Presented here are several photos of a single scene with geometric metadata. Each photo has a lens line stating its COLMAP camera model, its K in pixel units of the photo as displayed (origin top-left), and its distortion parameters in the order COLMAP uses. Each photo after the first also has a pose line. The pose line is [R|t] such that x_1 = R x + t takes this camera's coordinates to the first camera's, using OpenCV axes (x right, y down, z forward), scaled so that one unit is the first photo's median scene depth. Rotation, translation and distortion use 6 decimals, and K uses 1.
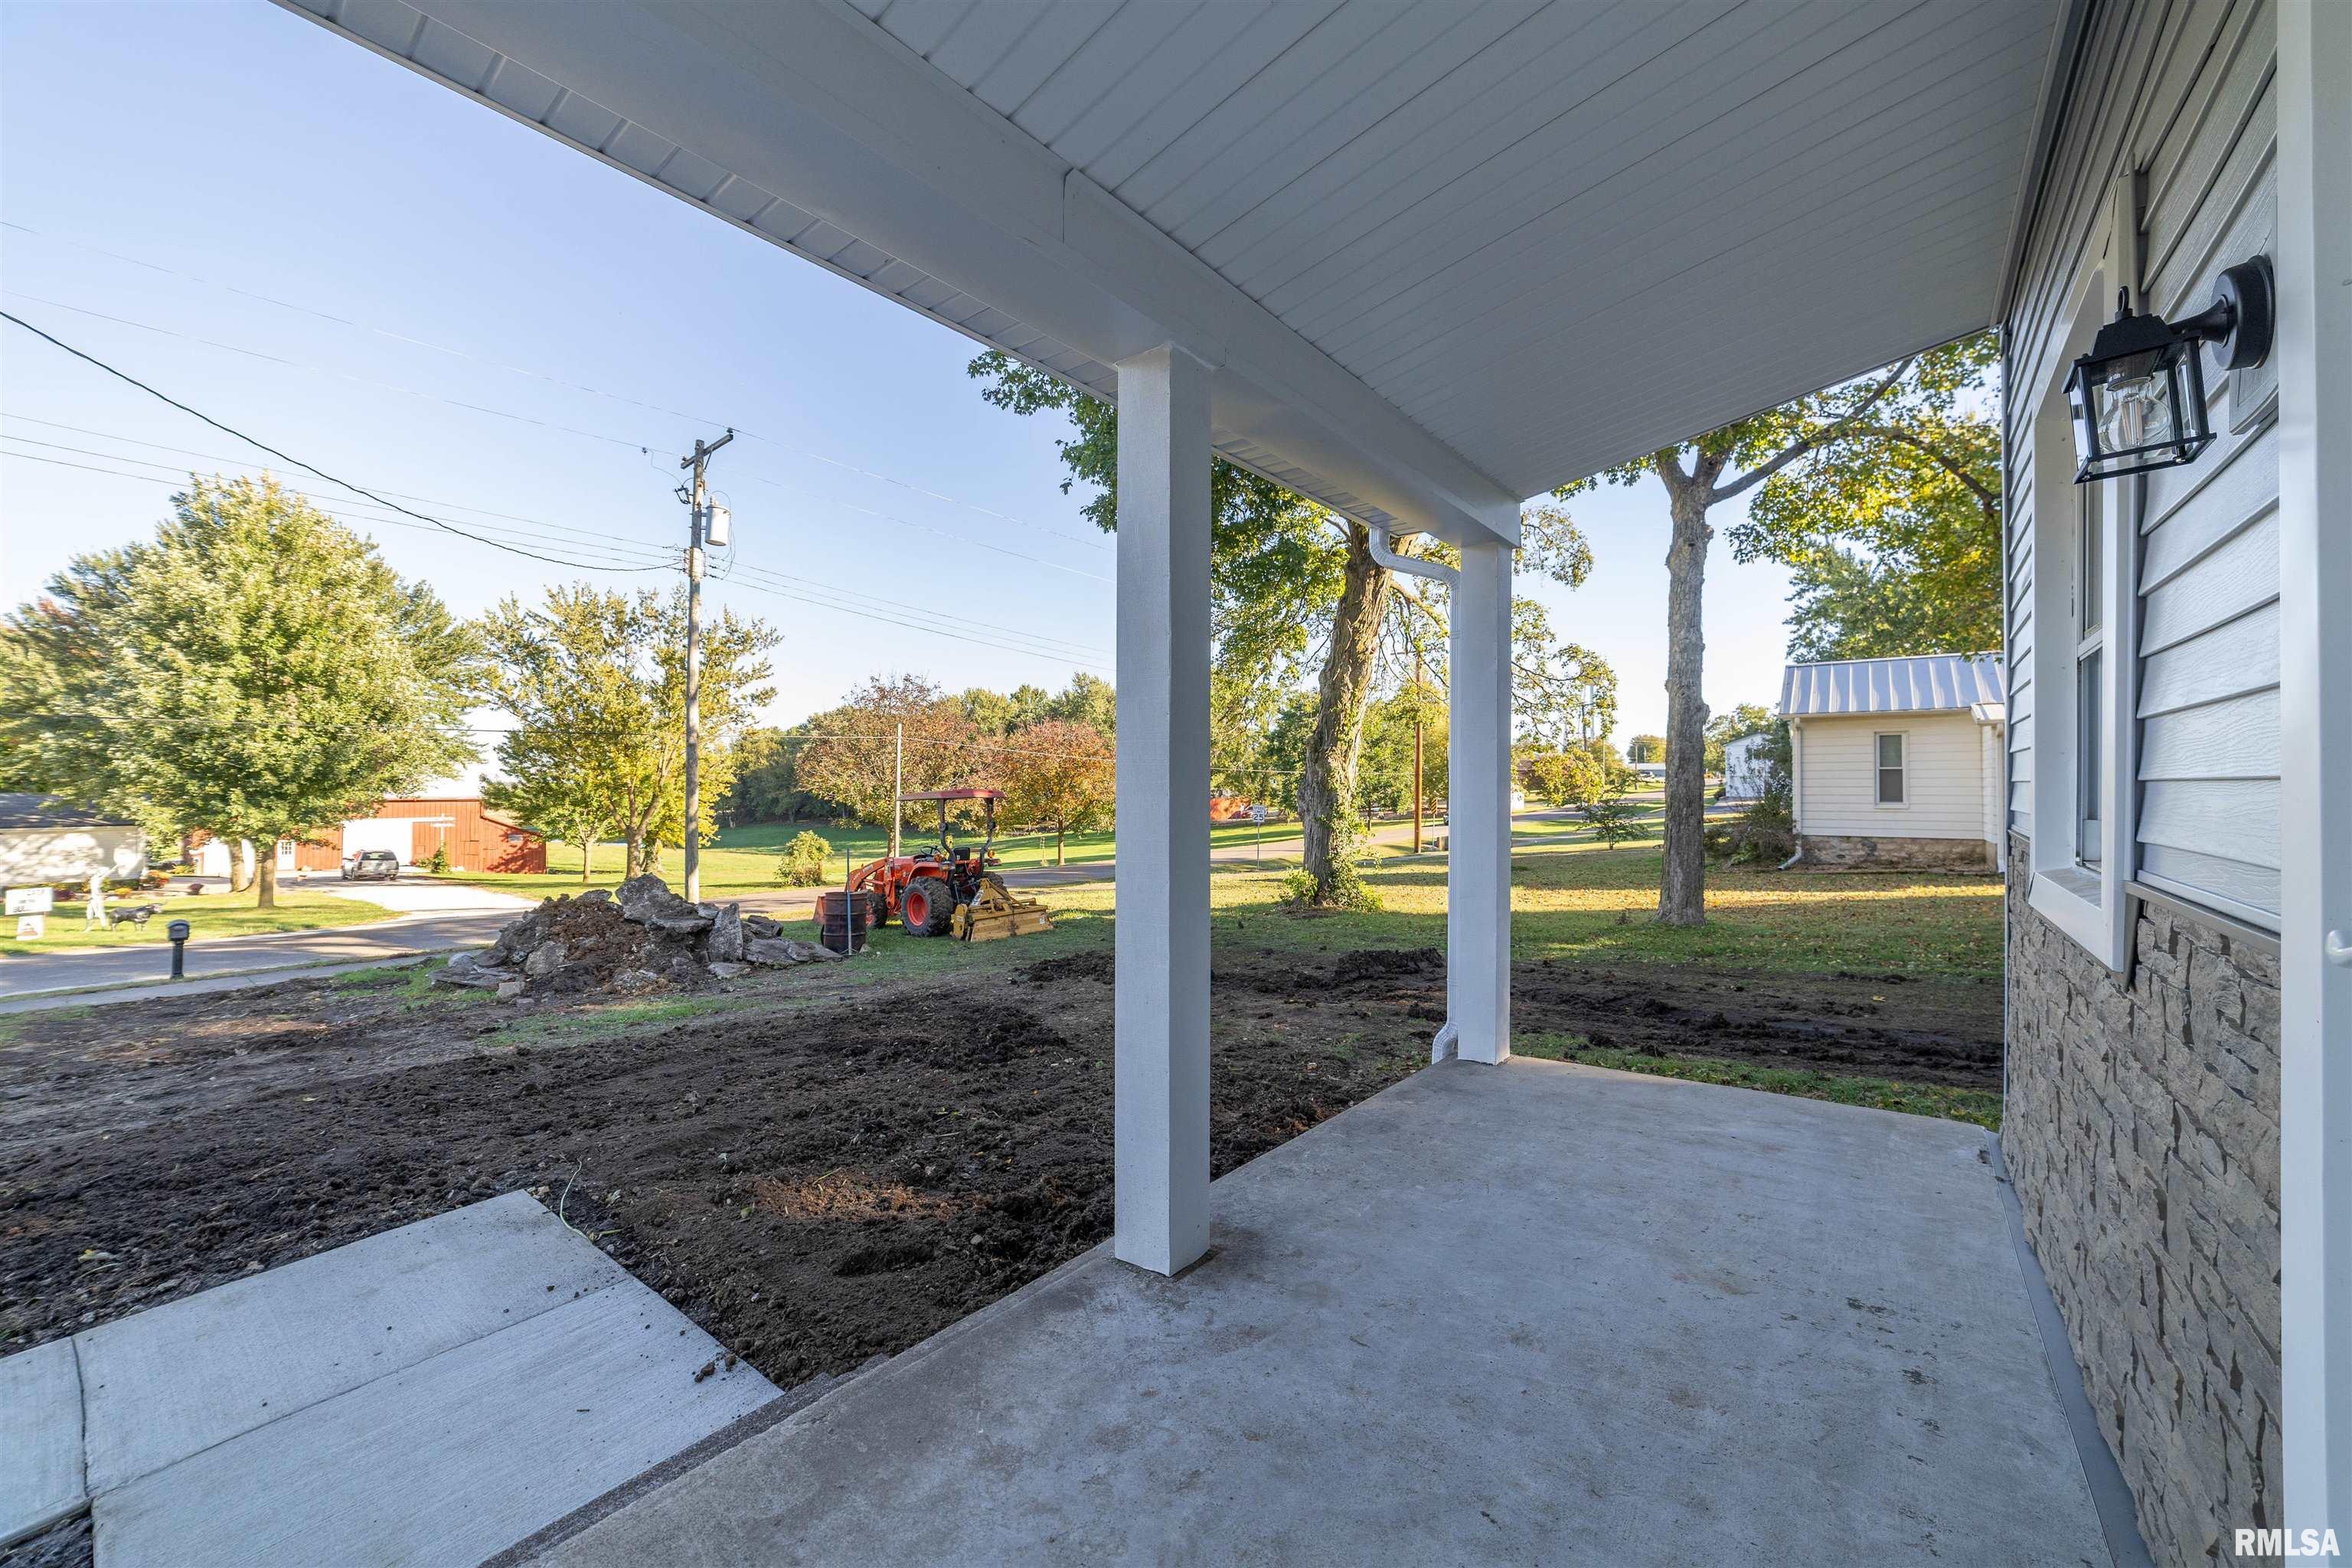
lens RADIAL K [[893.7, 0, 1188.2], [0, 893.7, 773.0], [0, 0, 1]] dist [-0.029277, 0.012179]
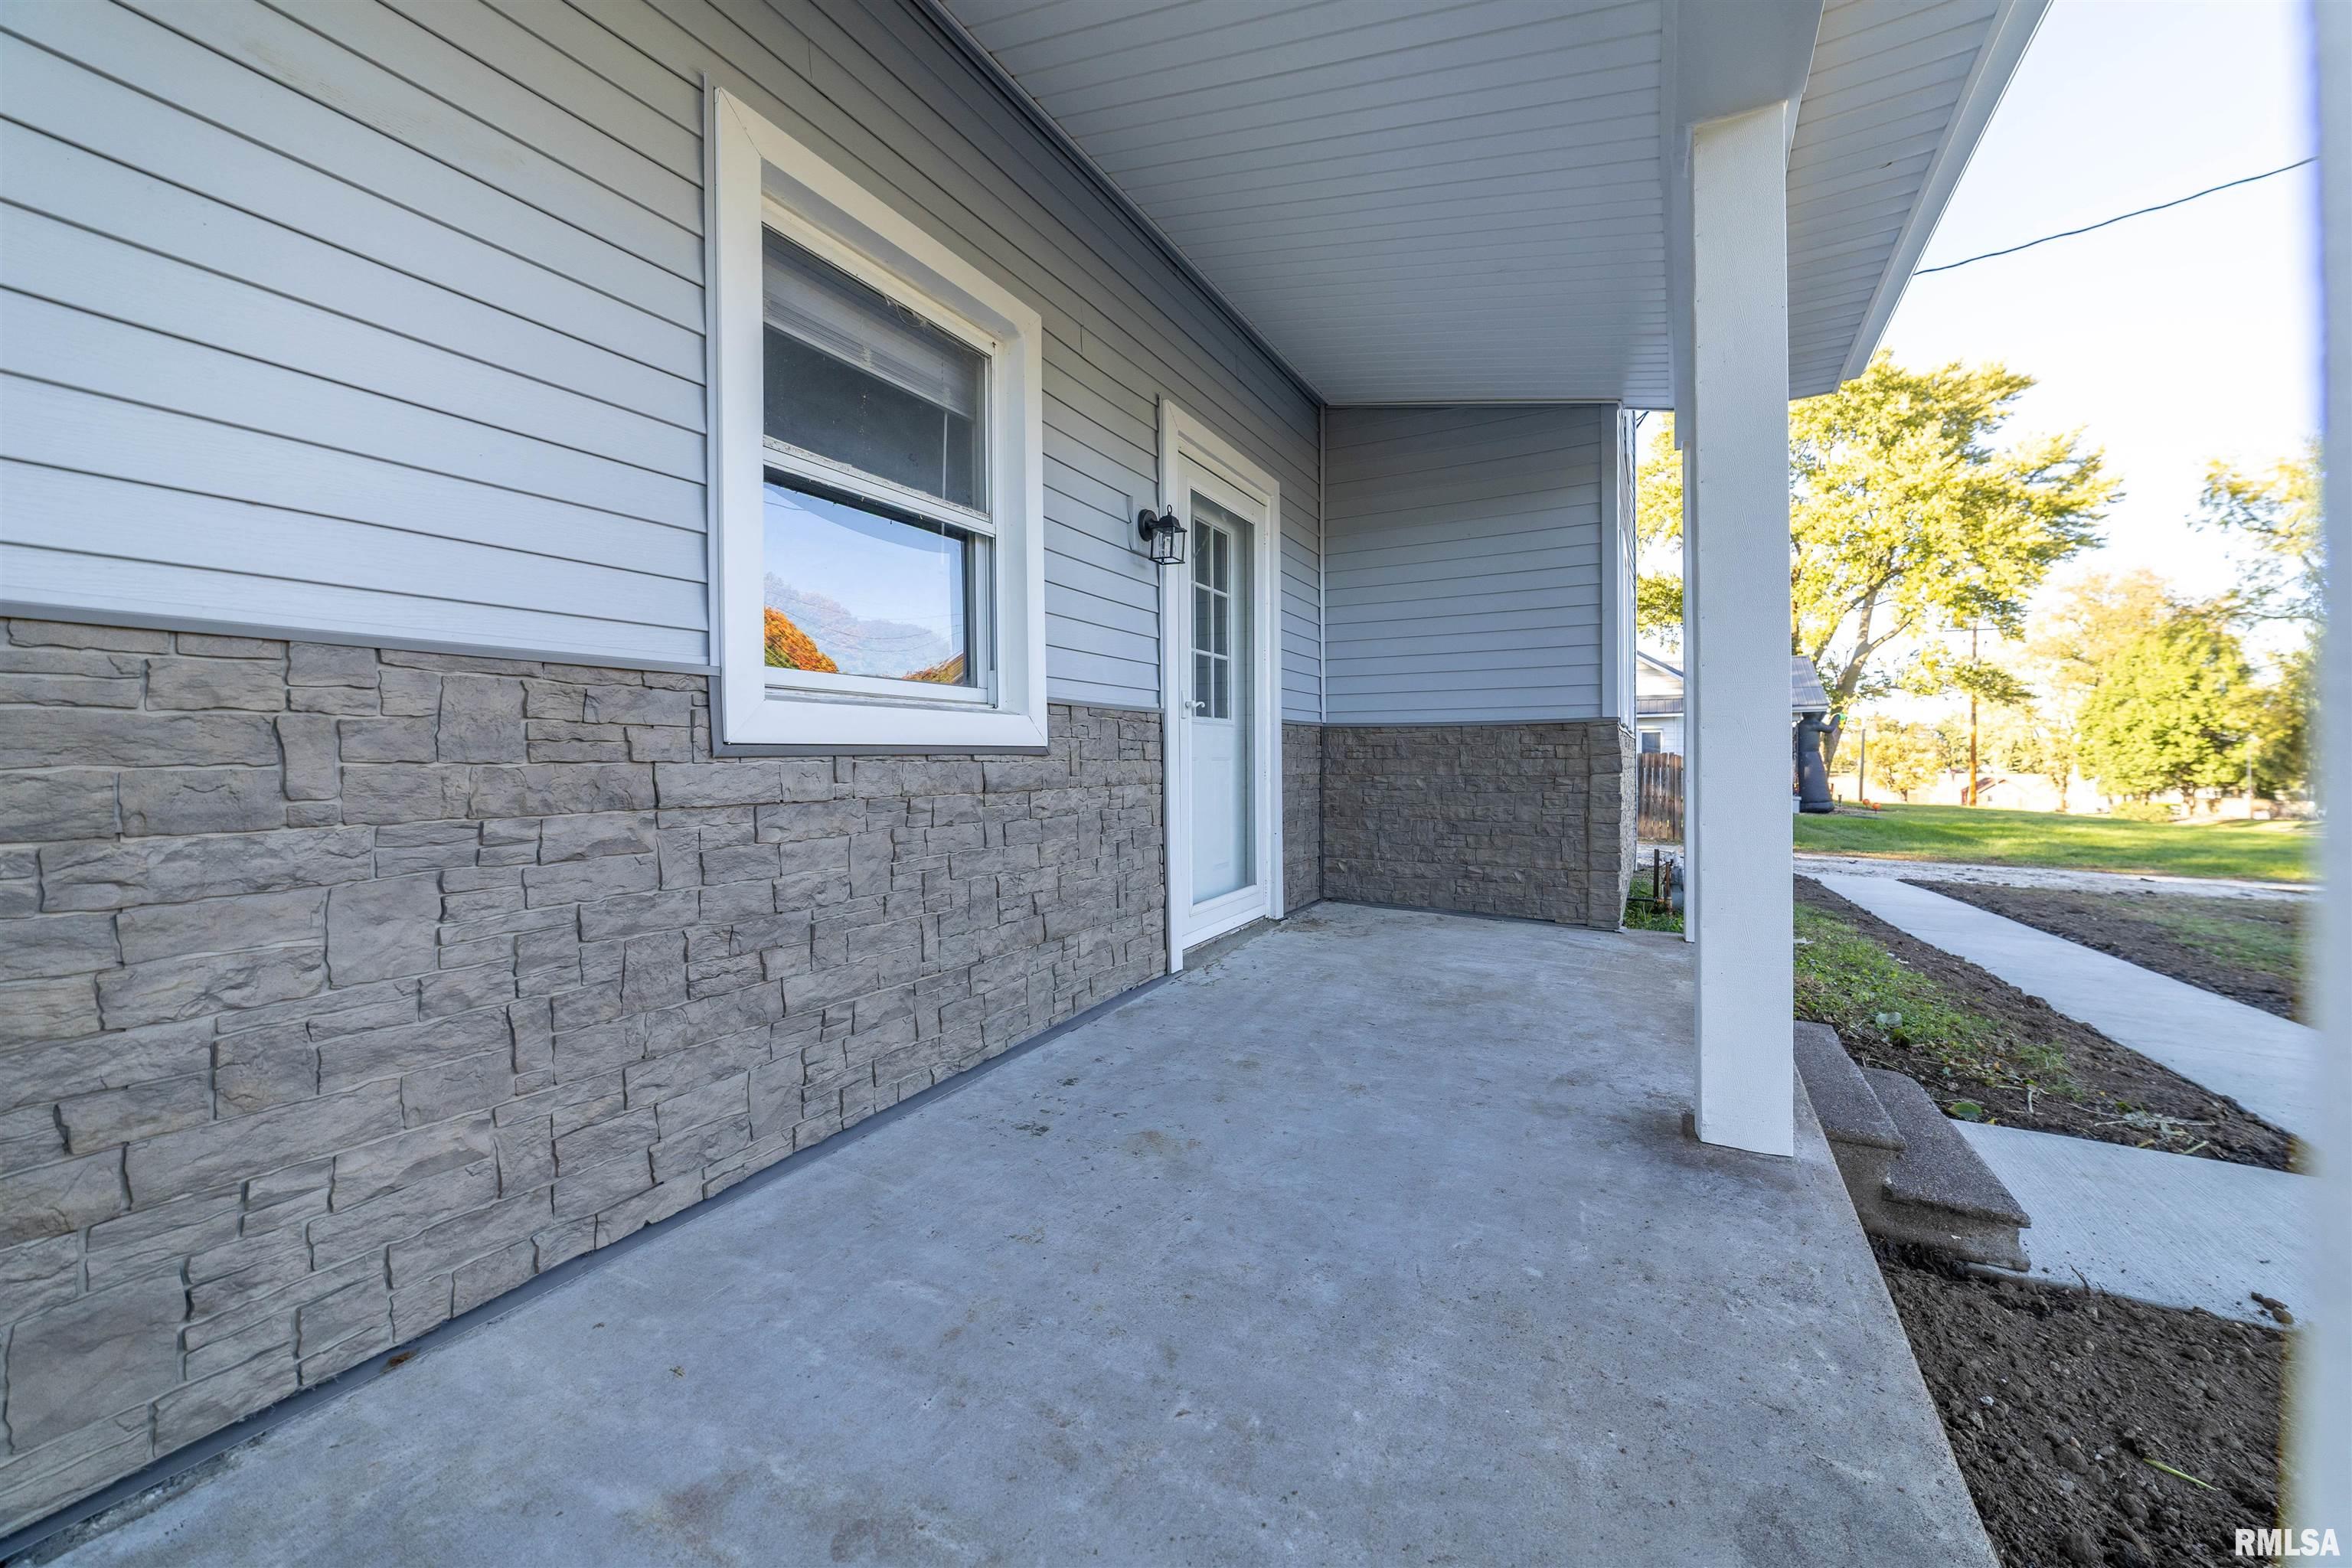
lens RADIAL K [[893.7, 0, 1188.2], [0, 893.7, 773.0], [0, 0, 1]] dist [-0.029277, 0.012179]
pose [[-0.983594, 0.008593, -0.180190, 0.719632], [0.008153, 0.999962, 0.003179, 0.181441], [0.180211, 0.001657, -0.983627, 1.888612]]
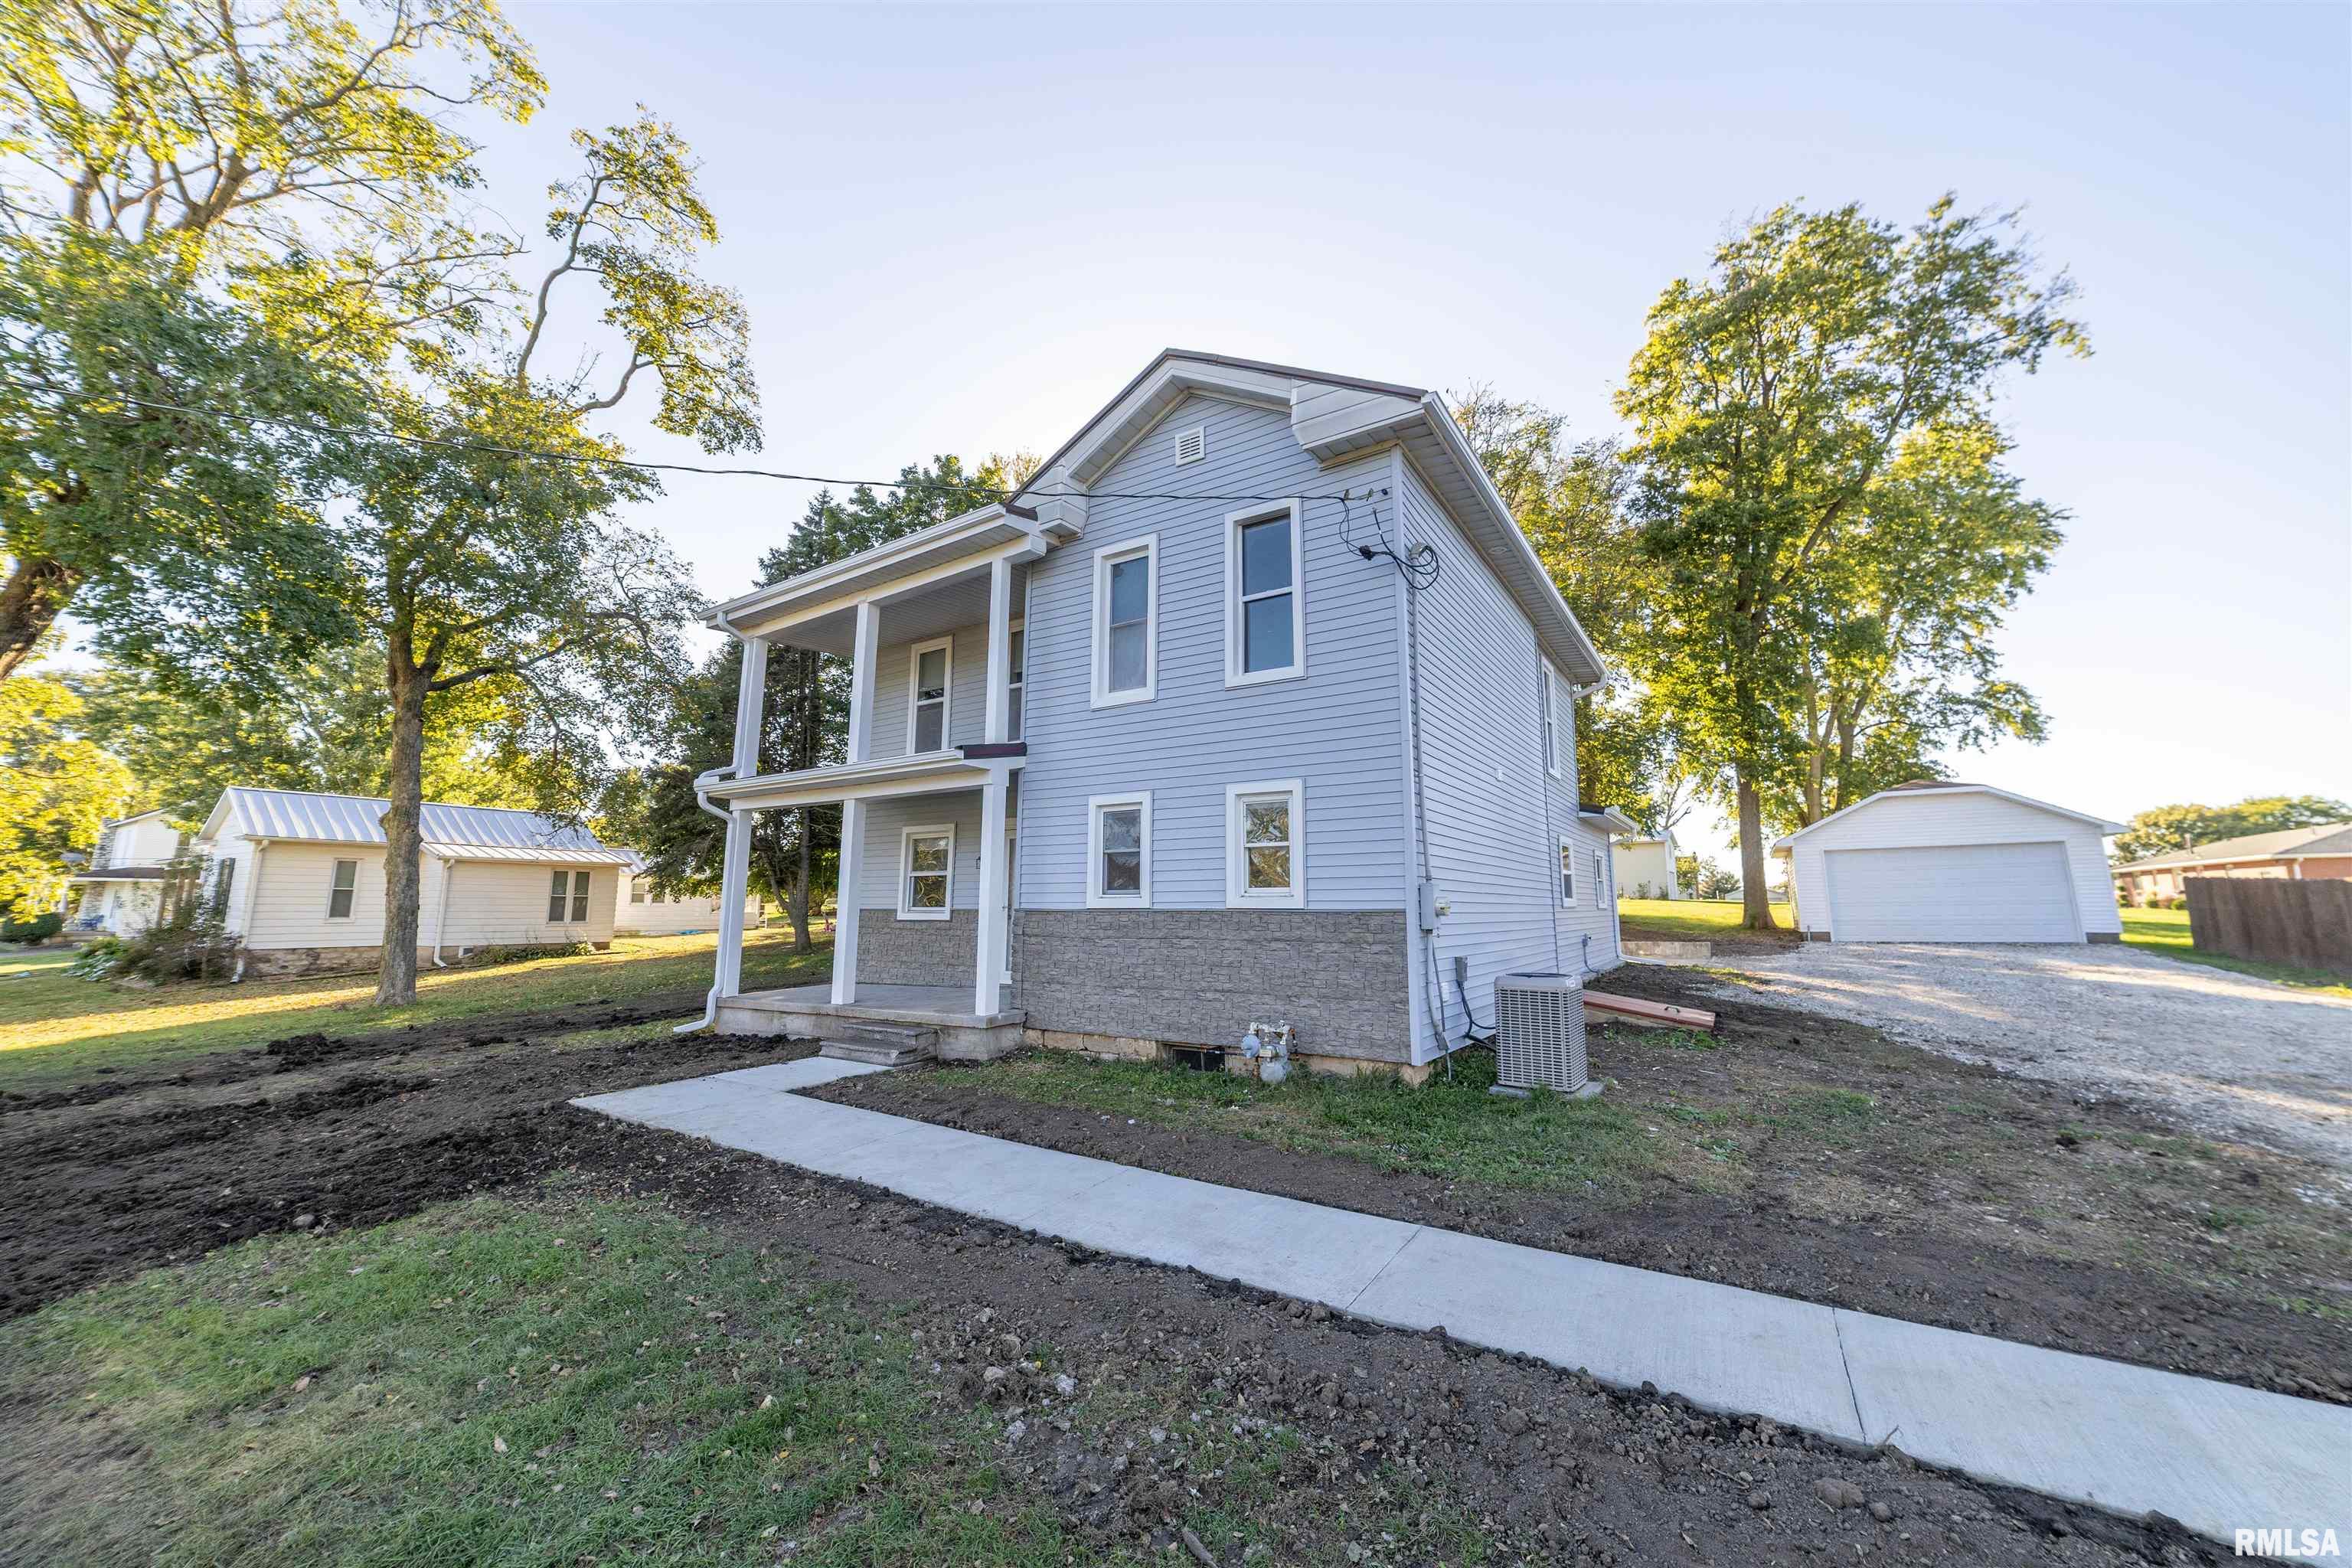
lens RADIAL K [[893.7, 0, 1188.2], [0, 893.7, 773.0], [0, 0, 1]] dist [-0.029277, 0.012179]
pose [[-0.098081, 0.151004, 0.983655, -4.939576], [-0.012191, 0.988165, -0.152912, 0.074278], [-0.995104, -0.026990, -0.095080, -0.260461]]
